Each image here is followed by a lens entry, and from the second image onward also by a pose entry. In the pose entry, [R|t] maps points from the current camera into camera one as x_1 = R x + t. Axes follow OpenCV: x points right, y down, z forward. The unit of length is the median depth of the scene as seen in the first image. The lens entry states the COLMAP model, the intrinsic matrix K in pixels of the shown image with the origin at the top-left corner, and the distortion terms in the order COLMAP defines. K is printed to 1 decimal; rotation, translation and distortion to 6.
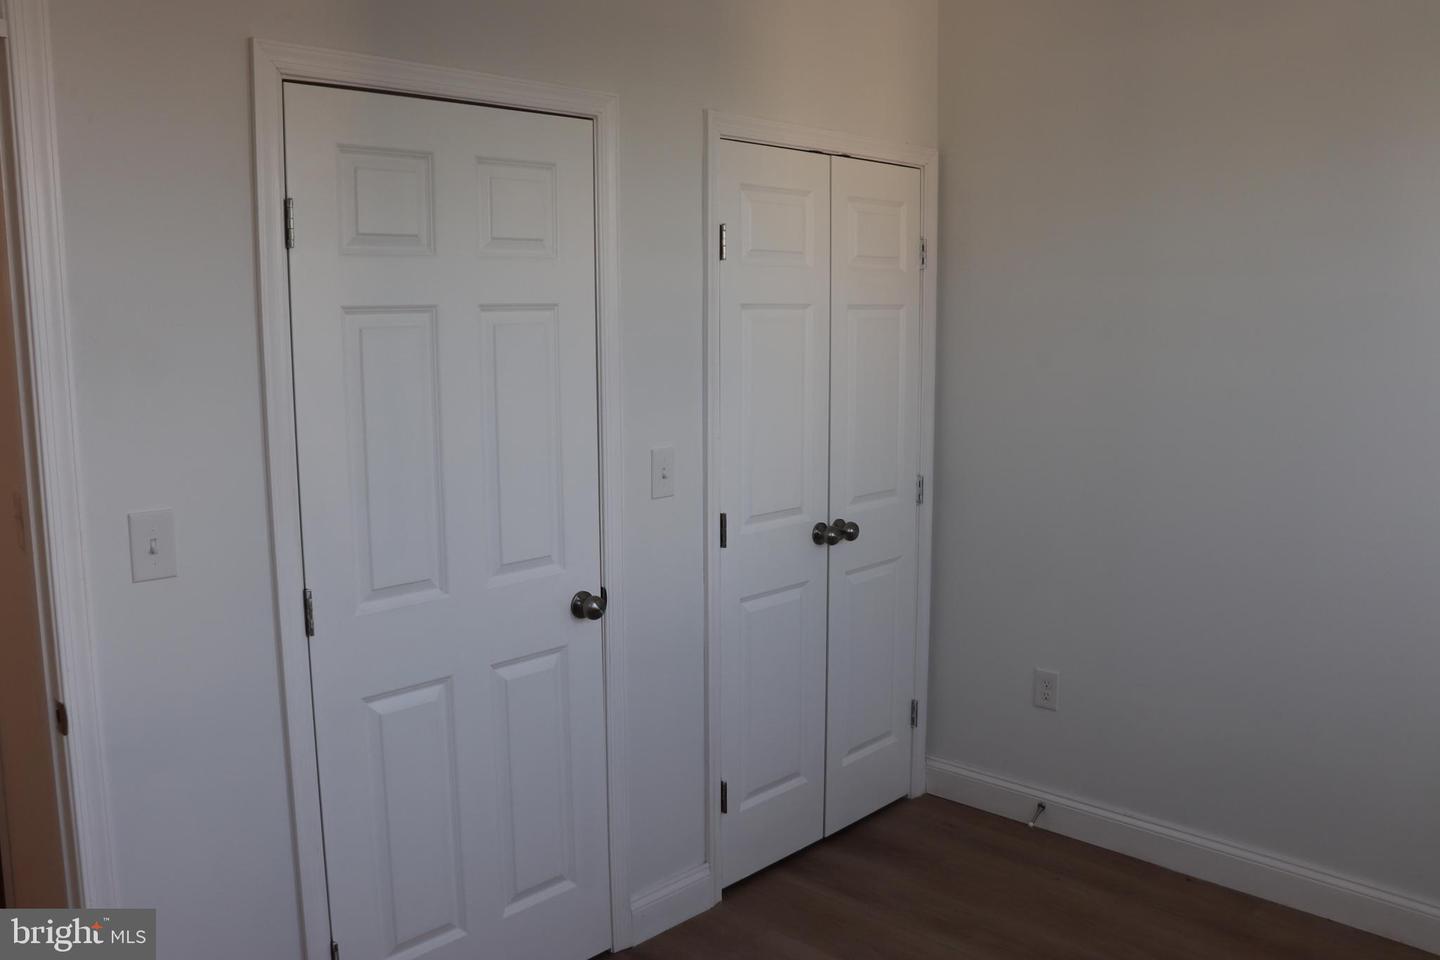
lens RADIAL K [[1180.1, 0, 720.0], [0, 1180.1, 480.0], [0, 0, 1]] dist [-0.133989, 0.004779]
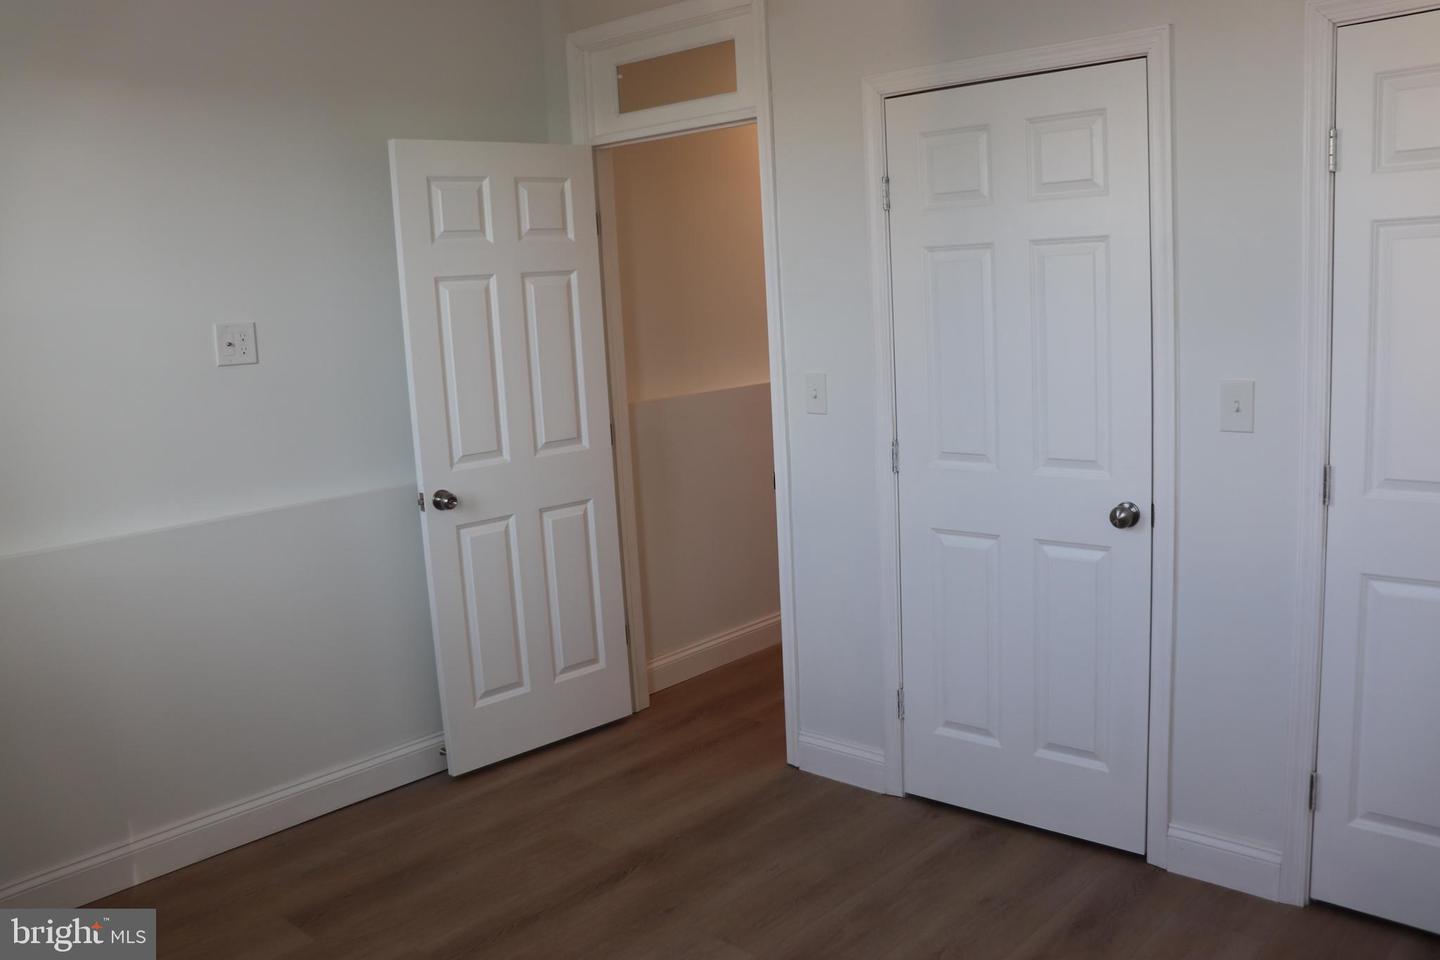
lens RADIAL K [[1180.1, 0, 720.0], [0, 1180.1, 480.0], [0, 0, 1]] dist [-0.133989, 0.004779]
pose [[0.016739, 0.156616, -0.987518, 0.967330], [-0.093409, 0.983582, 0.154408, -0.057013], [0.995487, 0.089659, 0.031093, 0.624472]]
